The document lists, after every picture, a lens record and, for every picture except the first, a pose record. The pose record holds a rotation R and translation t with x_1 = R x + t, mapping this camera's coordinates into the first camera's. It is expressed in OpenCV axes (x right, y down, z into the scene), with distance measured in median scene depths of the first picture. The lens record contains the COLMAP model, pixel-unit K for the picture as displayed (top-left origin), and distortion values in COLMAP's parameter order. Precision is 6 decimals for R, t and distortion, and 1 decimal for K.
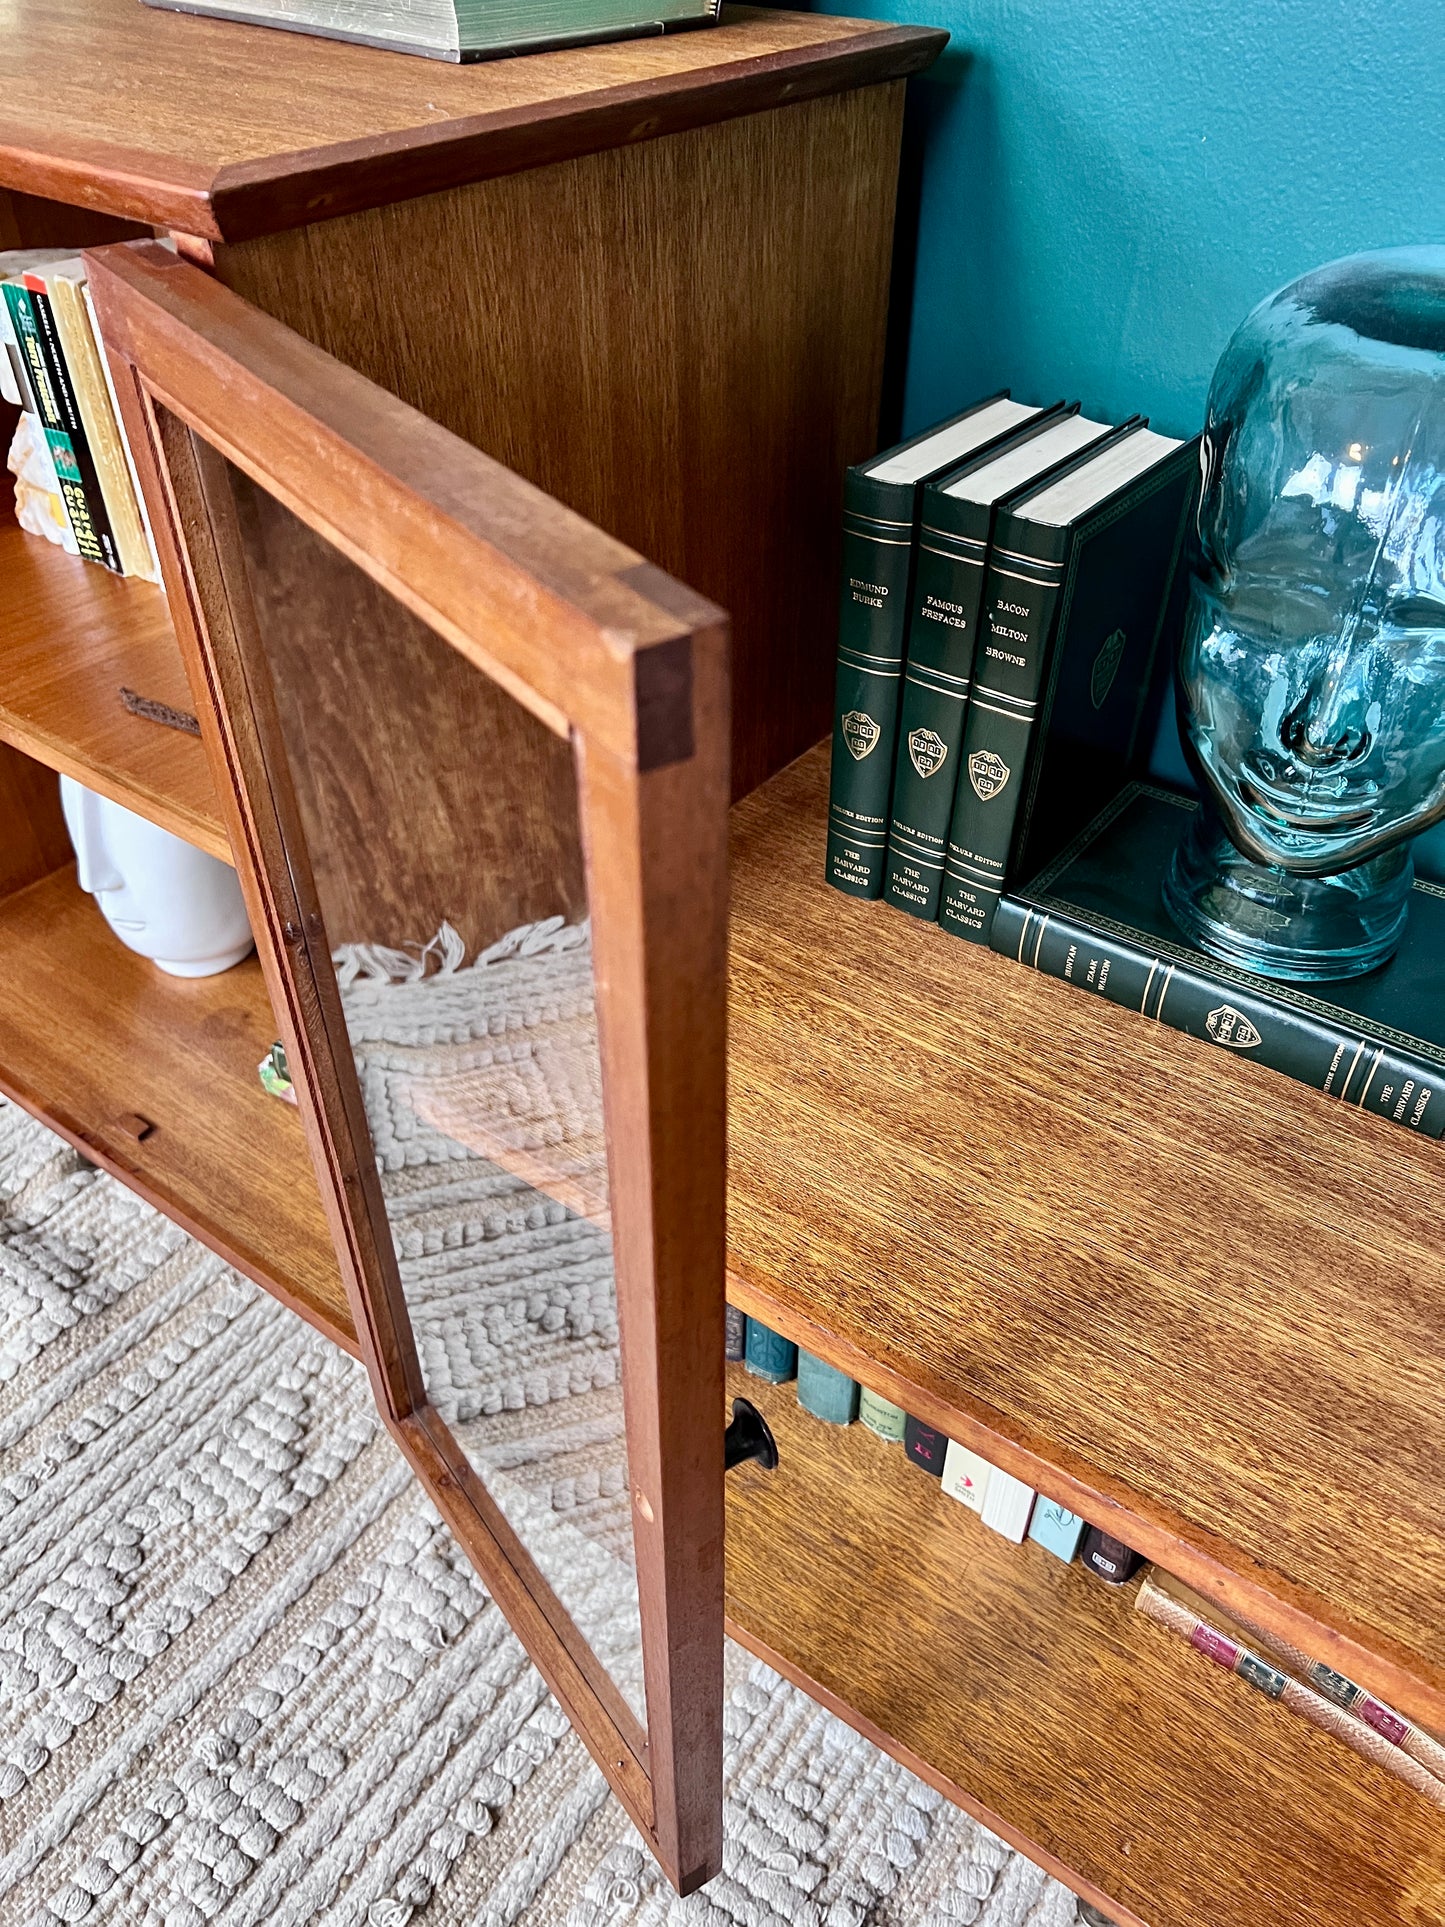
lens RADIAL K [[1471.6, 0, 719.3], [0, 1471.6, 976.8], [0, 0, 1]] dist [0.042214, -0.045645]
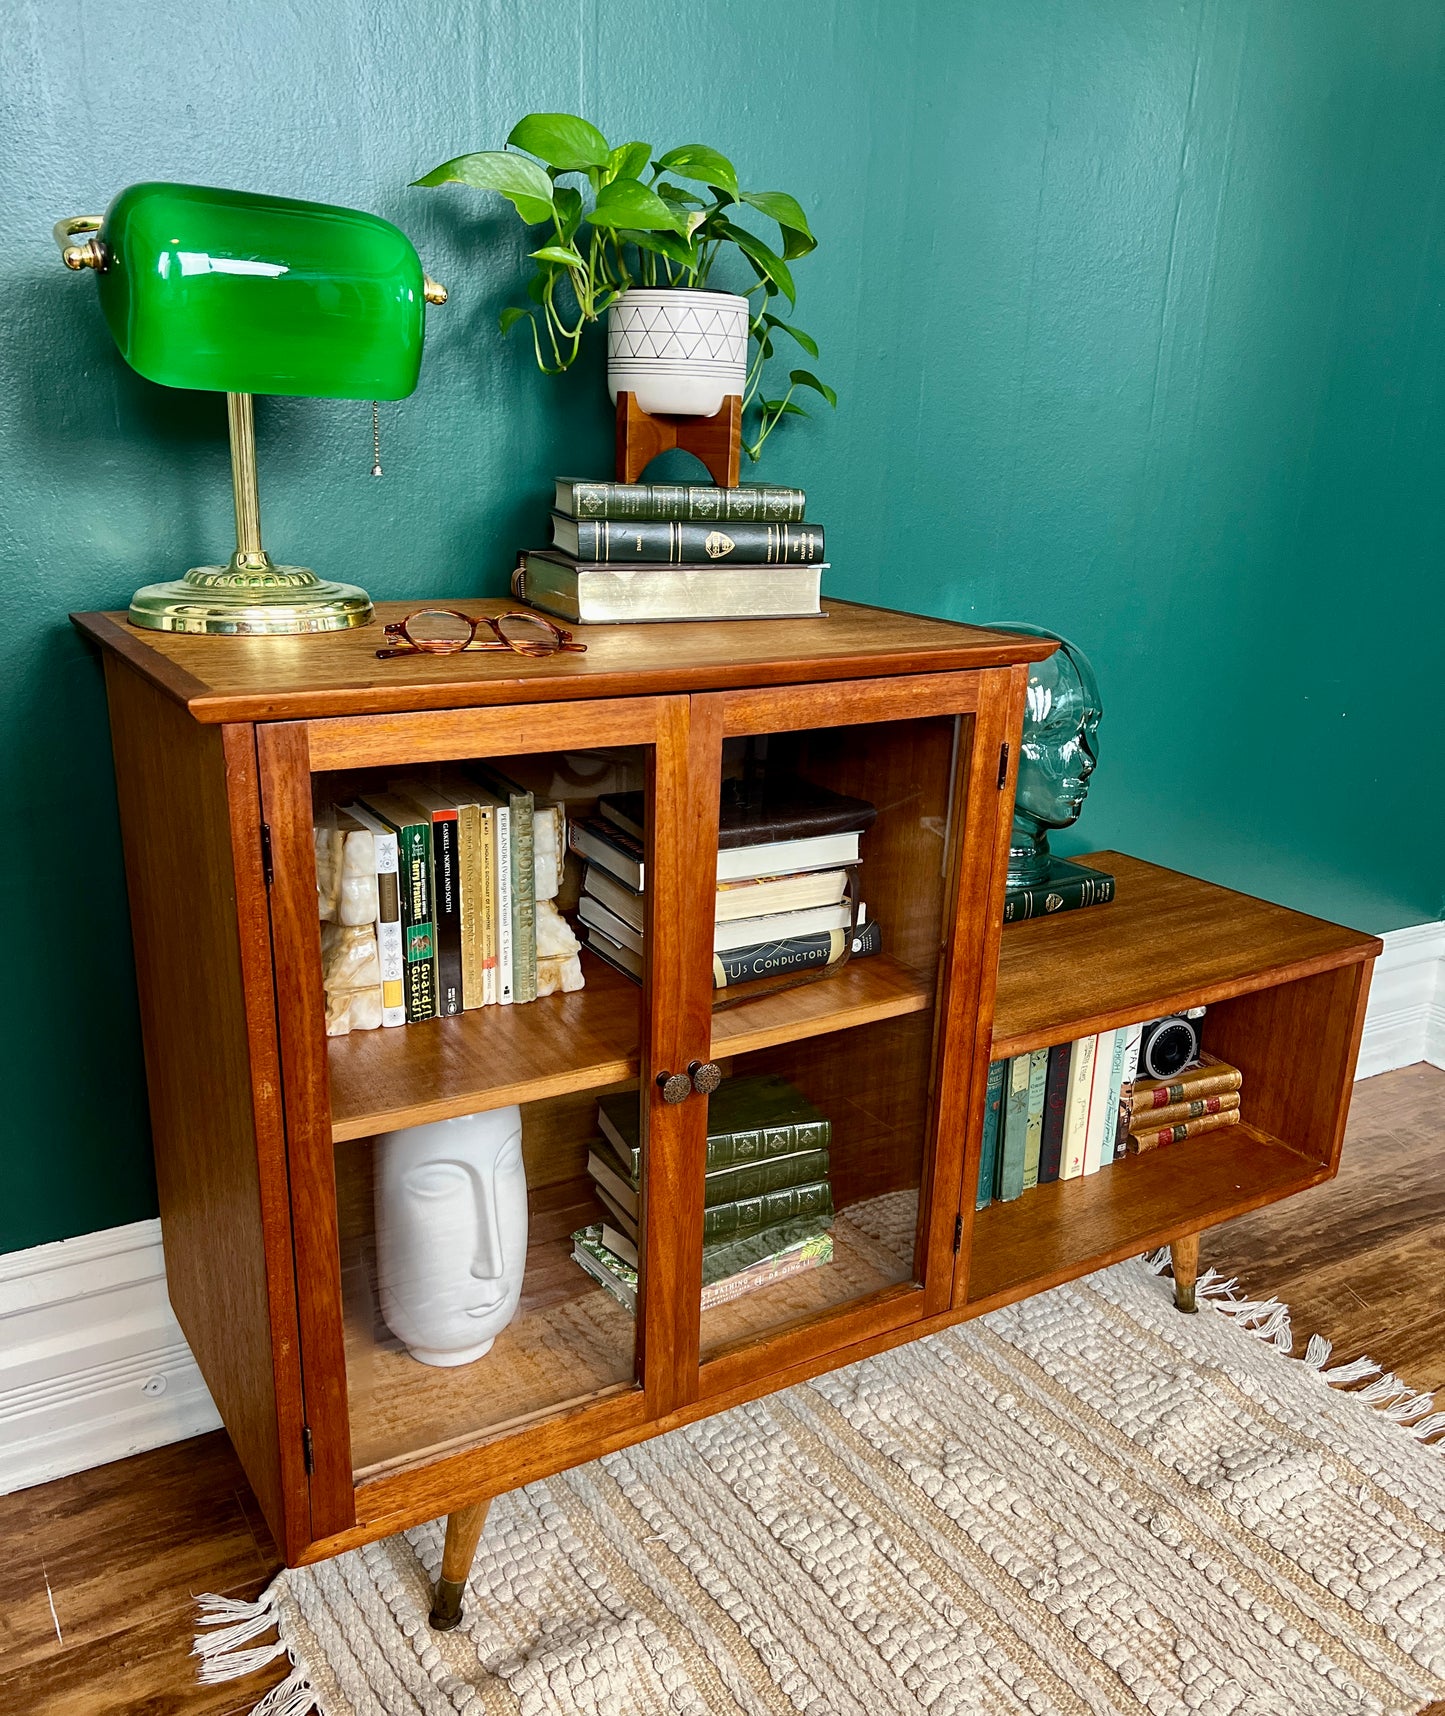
lens RADIAL K [[1469.9, 0, 725.0], [0, 1469.9, 907.8], [0, 0, 1]] dist [0.036500, -0.031189]
pose [[0.356383, -0.294102, 0.886846, -1.640725], [0.578310, 0.814938, 0.037859, -0.296713], [-0.733859, 0.499379, 0.460512, 0.208157]]
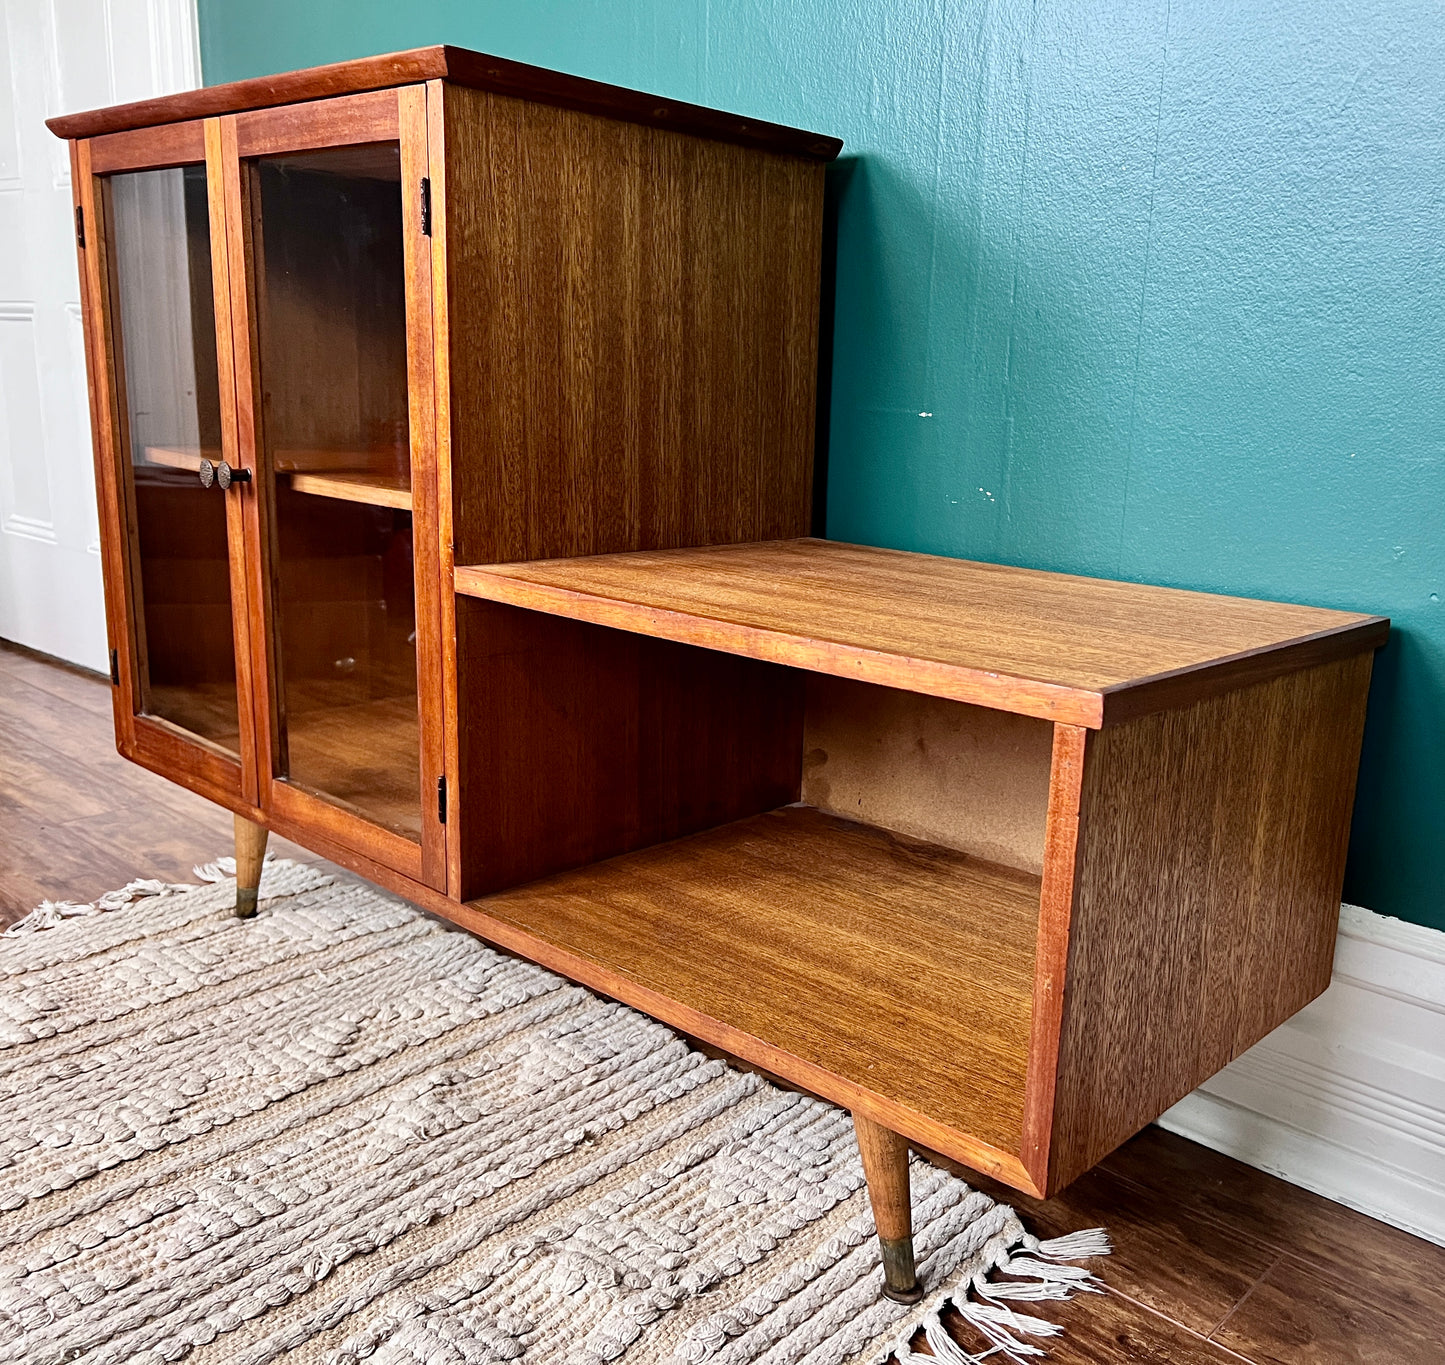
lens RADIAL K [[1396.8, 0, 866.7], [0, 1396.8, 691.7], [0, 0, 1]] dist [0.017016, 0.000000]
pose [[0.998062, 0.051895, -0.034324, 0.233642], [-0.061863, 0.886644, -0.458295, 0.696758], [0.006650, 0.459531, 0.888137, -0.262611]]
